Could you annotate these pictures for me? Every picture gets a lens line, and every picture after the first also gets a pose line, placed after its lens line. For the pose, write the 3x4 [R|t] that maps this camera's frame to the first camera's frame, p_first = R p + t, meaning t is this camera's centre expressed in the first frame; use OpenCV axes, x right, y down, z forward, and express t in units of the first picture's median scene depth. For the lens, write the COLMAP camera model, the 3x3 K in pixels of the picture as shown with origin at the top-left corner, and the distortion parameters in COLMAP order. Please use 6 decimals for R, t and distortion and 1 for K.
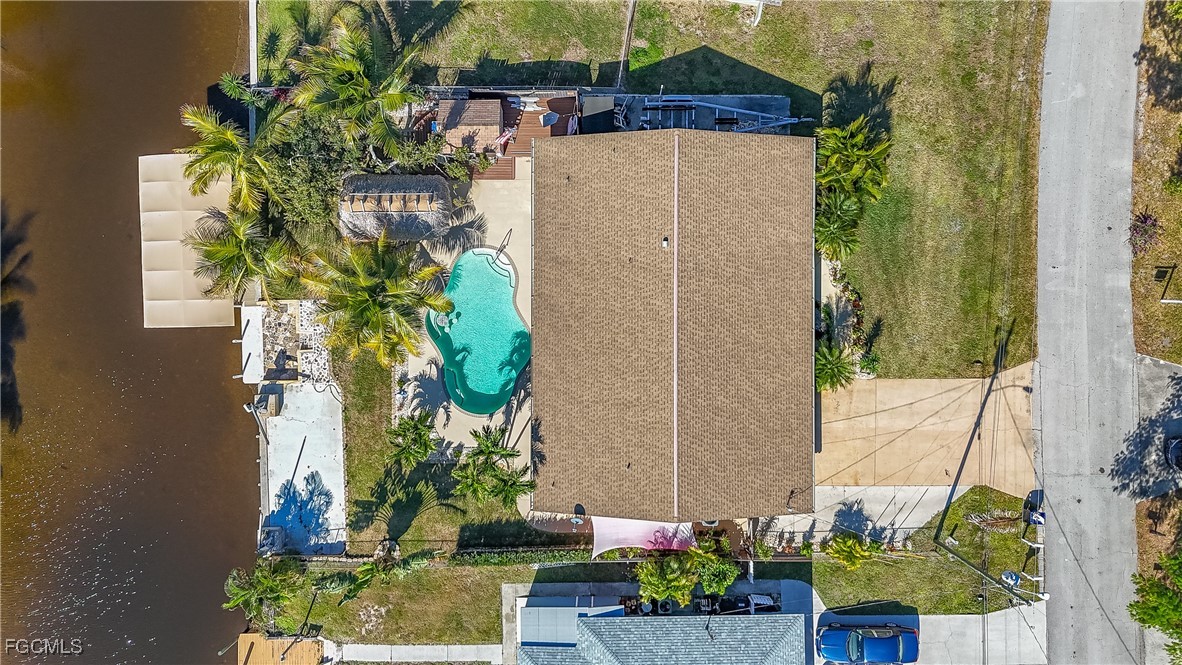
lens RADIAL K [[882.0, 0, 591.0], [0, 882.0, 332.5], [0, 0, 1]] dist [0.035388, -0.002258]
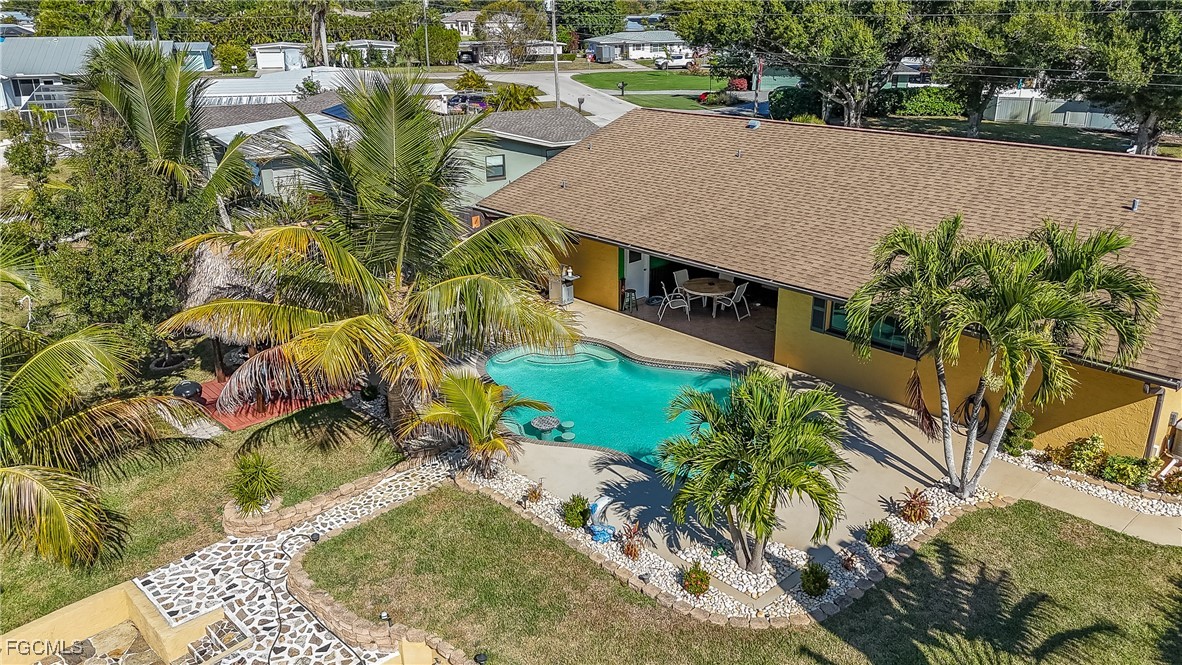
lens RADIAL K [[882.0, 0, 591.0], [0, 882.0, 332.5], [0, 0, 1]] dist [0.035388, -0.002258]
pose [[0.726970, -0.248764, 0.640024, -0.389192], [0.686629, 0.253277, -0.681463, 0.251855], [0.007420, 0.934862, 0.354933, 0.817694]]
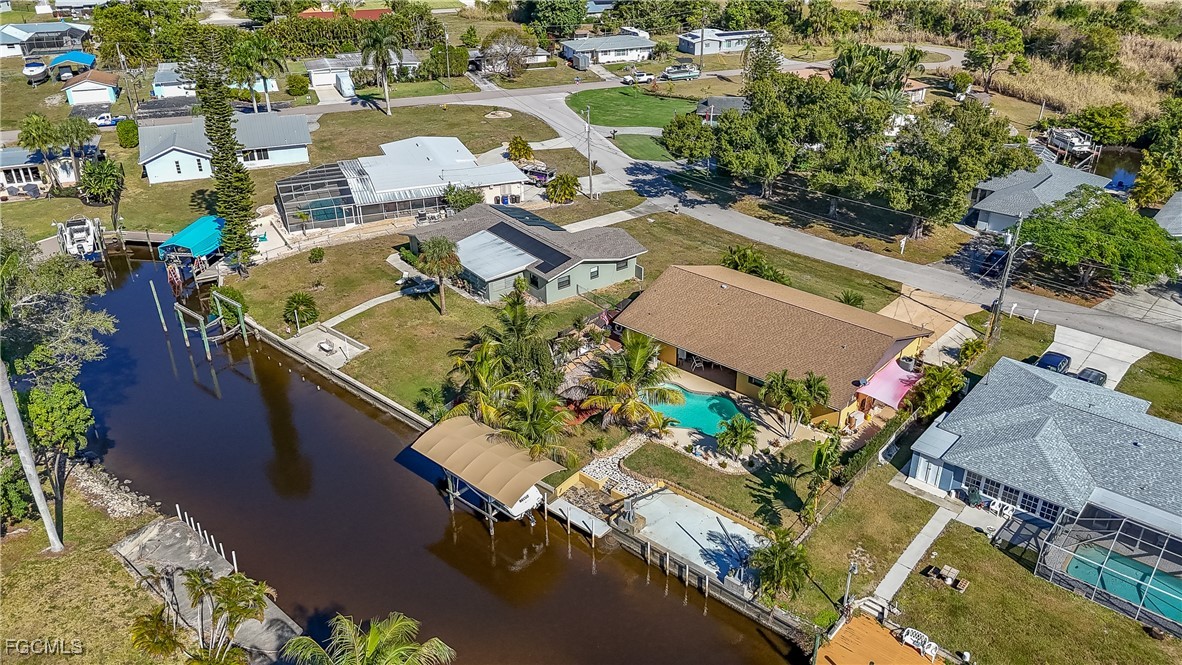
lens RADIAL K [[882.0, 0, 591.0], [0, 882.0, 332.5], [0, 0, 1]] dist [0.035388, -0.002258]
pose [[0.665780, -0.351689, 0.658067, -1.019883], [0.746146, 0.311759, -0.588279, 0.601486], [0.001733, 0.882679, 0.469974, 0.294142]]
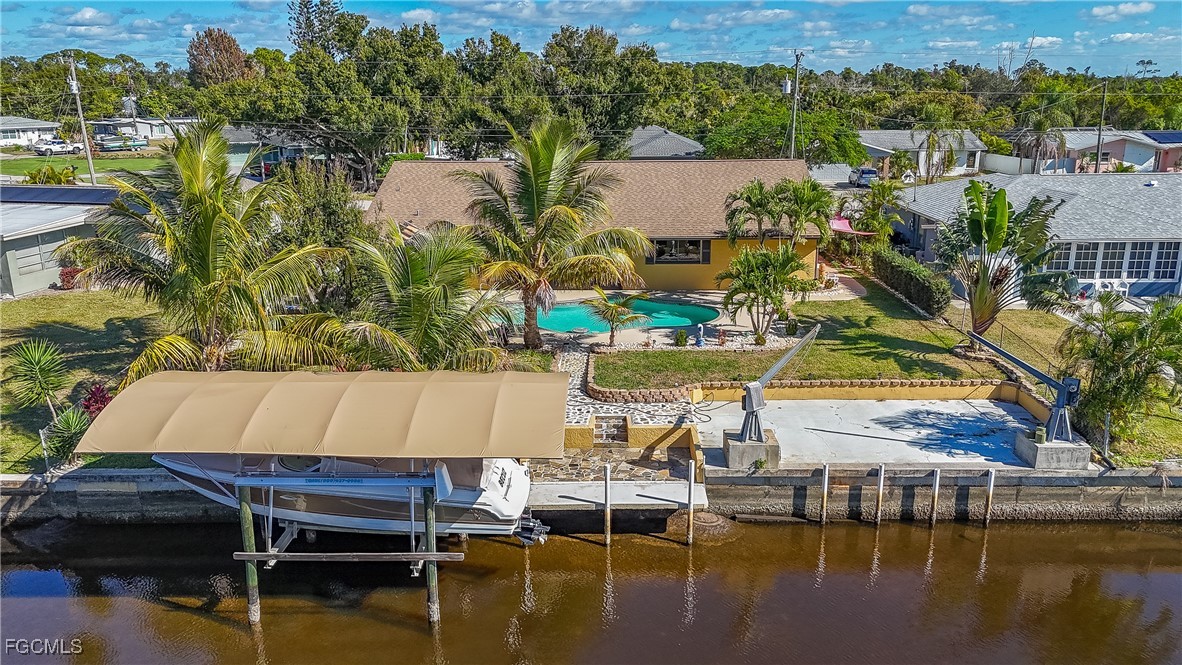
lens RADIAL K [[907.8, 0, 591.0], [0, 907.8, 332.5], [0, 0, 1]] dist [0.005382, 0.000280]
pose [[0.029618, -0.254824, 0.966534, -0.797790], [0.999542, 0.001617, -0.030203, 0.014423], [0.006134, 0.966986, 0.254755, 0.824514]]
